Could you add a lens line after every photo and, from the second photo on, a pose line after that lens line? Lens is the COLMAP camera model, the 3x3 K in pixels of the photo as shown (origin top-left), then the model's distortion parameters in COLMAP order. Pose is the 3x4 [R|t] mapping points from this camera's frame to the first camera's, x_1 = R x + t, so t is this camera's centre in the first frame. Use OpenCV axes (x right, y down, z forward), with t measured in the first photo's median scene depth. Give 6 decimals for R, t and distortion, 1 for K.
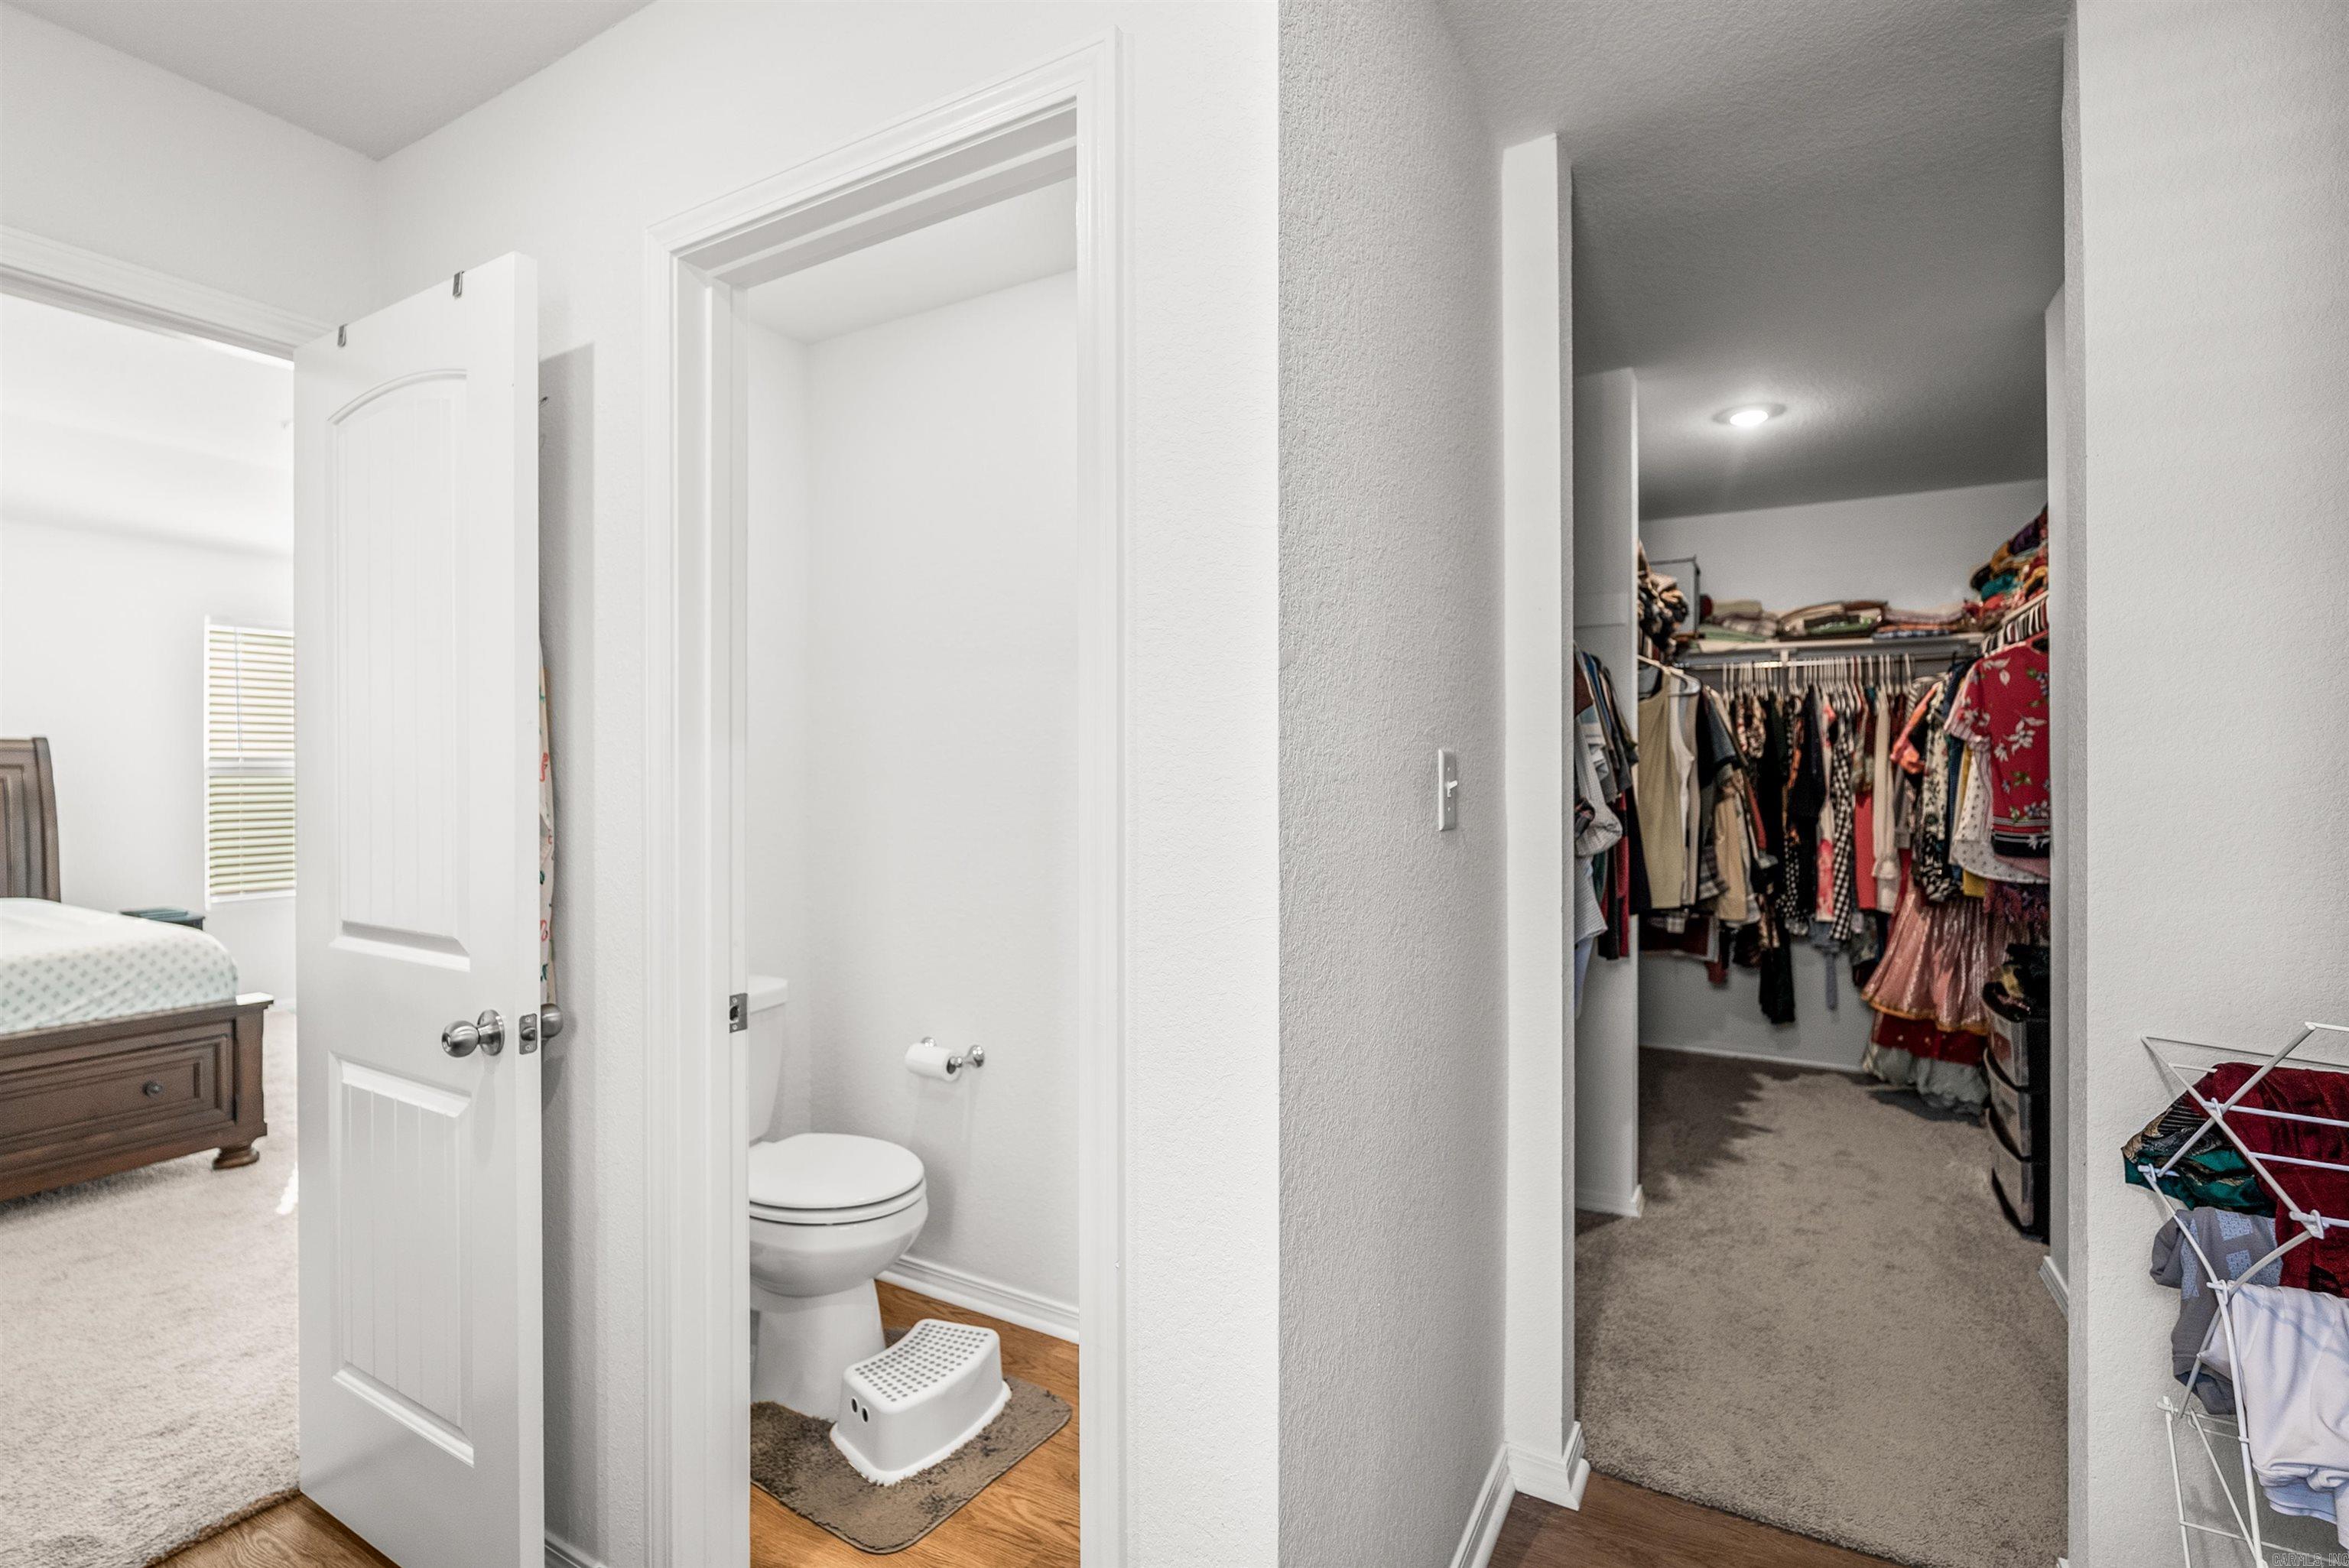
lens RADIAL K [[1052.0, 0, 1179.6], [0, 1052.0, 770.3], [0, 0, 1]] dist [-0.012202, 0.003322]
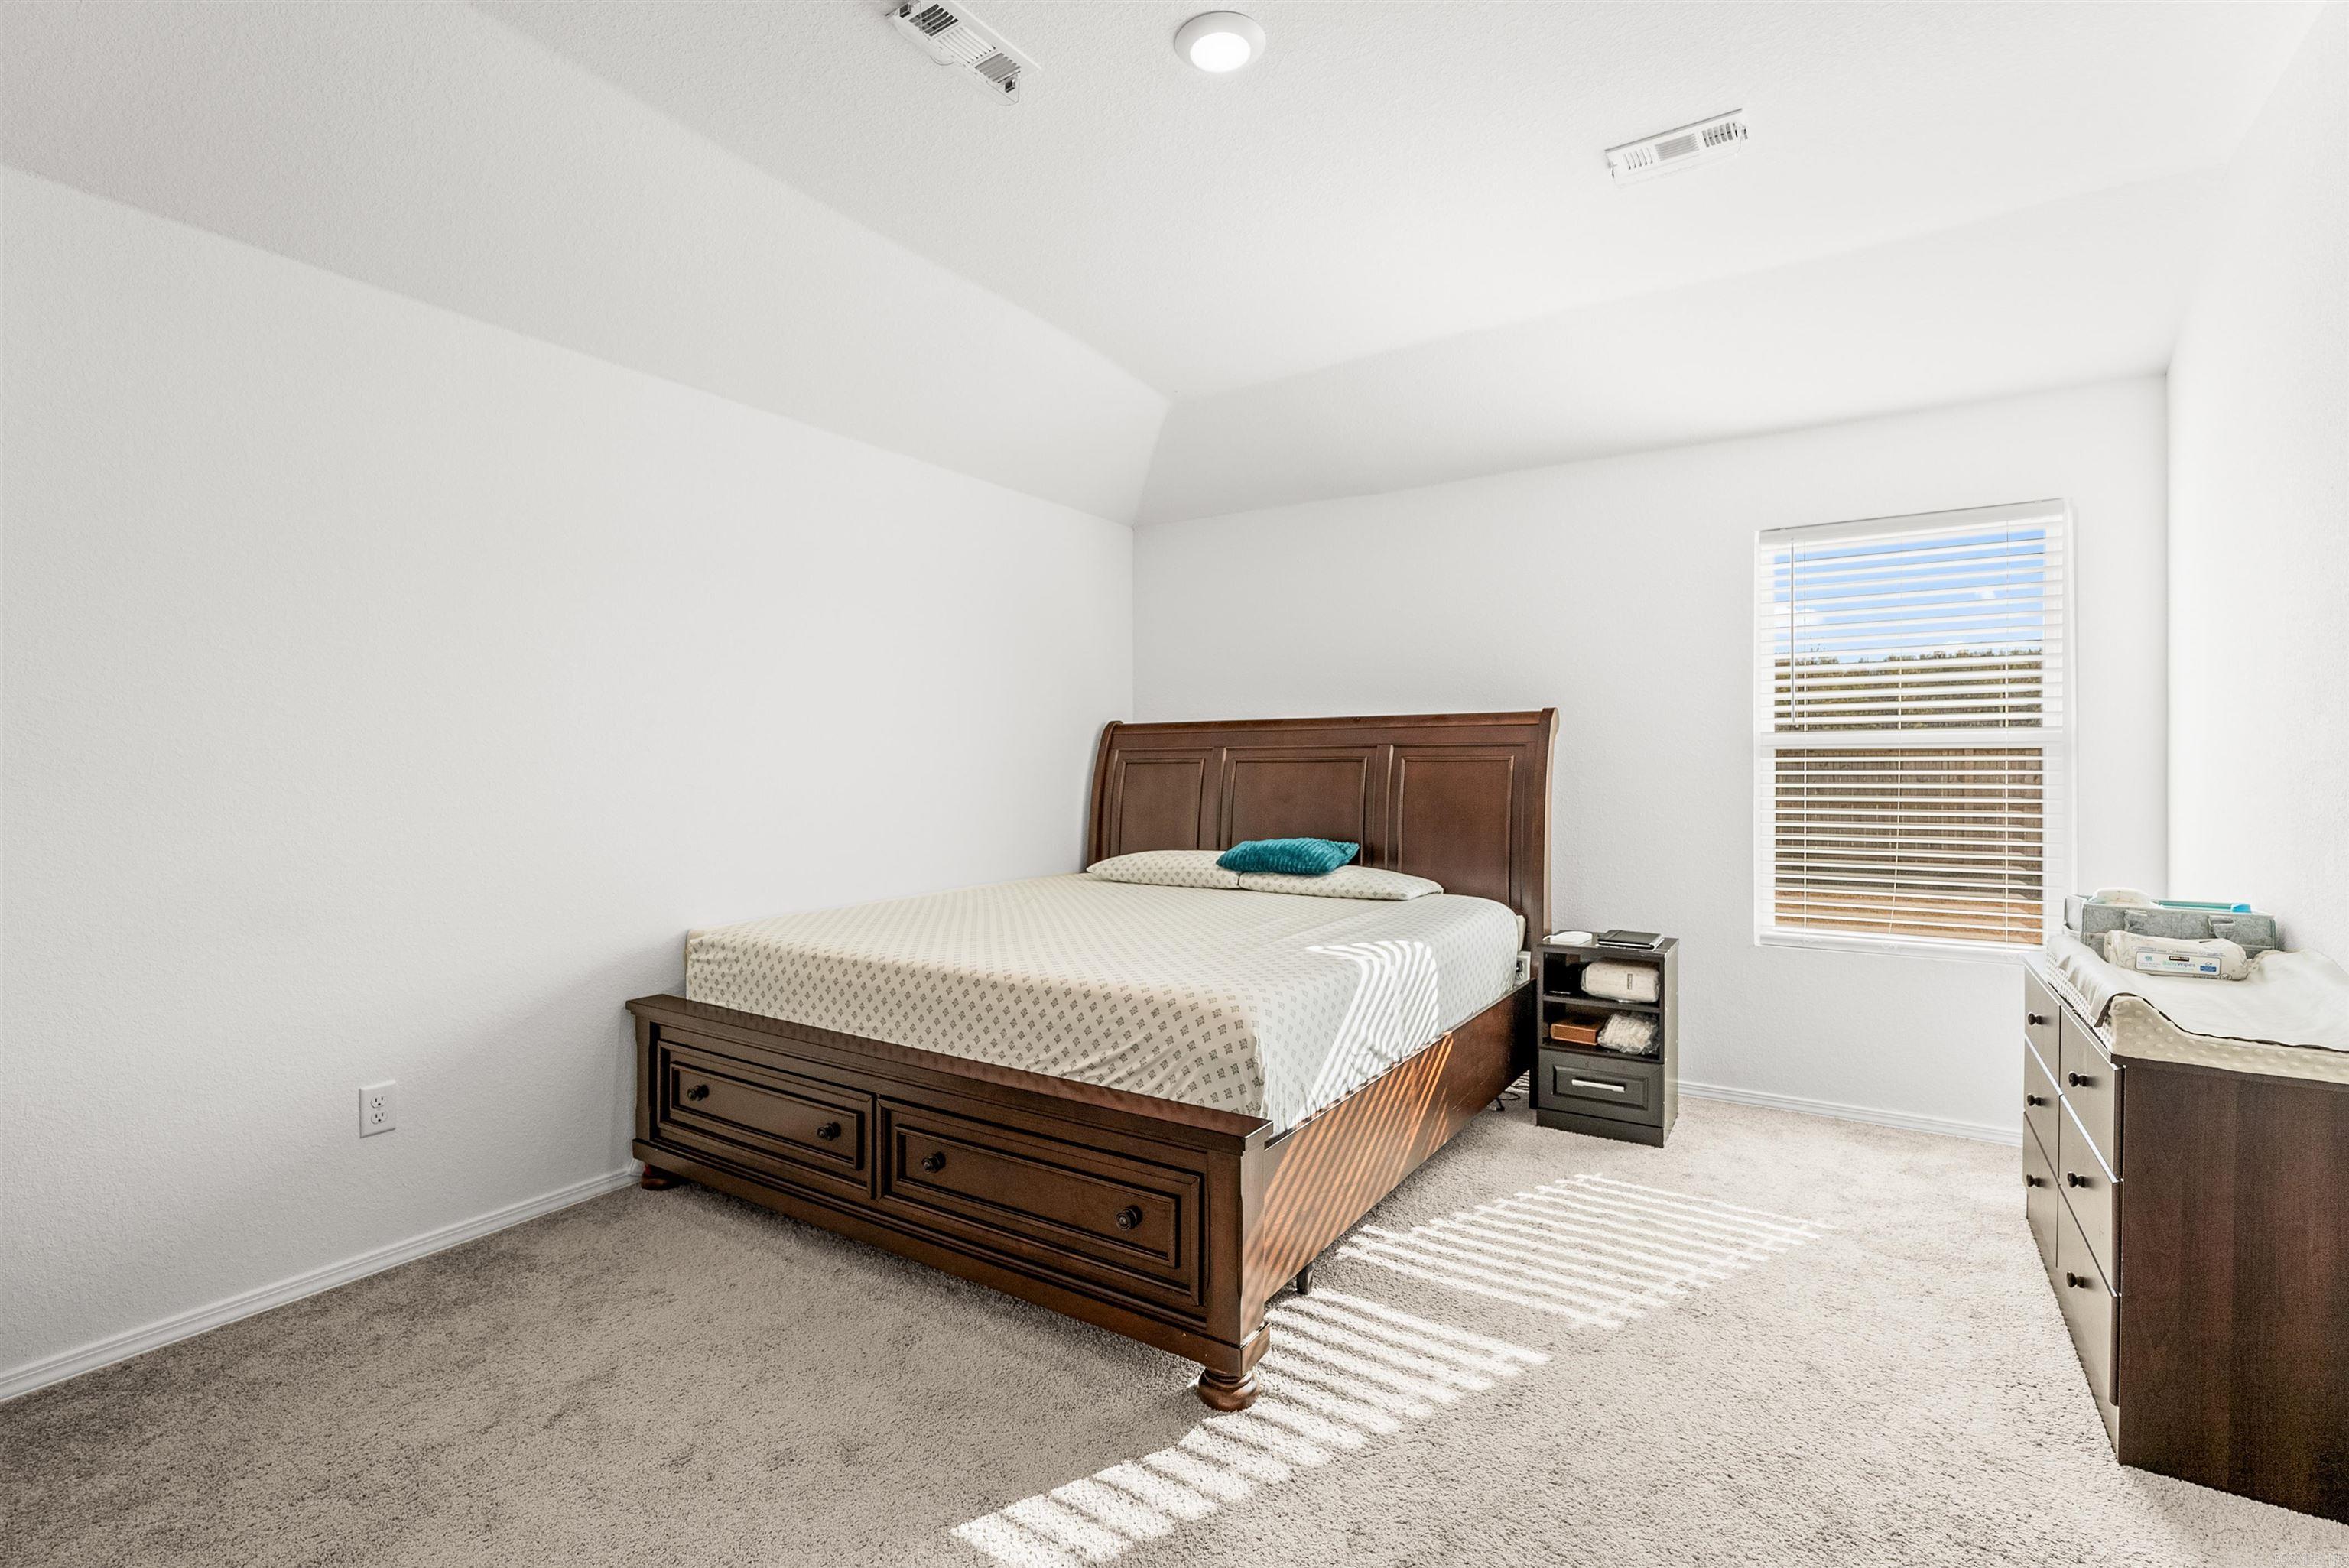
lens RADIAL K [[1052.0, 0, 1175.9], [0, 1052.0, 793.7], [0, 0, 1]] dist [-0.012202, 0.003322]
pose [[-0.064138, 0.022128, -0.997696, -0.343564], [0.001599, 0.999755, 0.022071, 0.025989], [0.997940, -0.000180, -0.064158, 1.084924]]
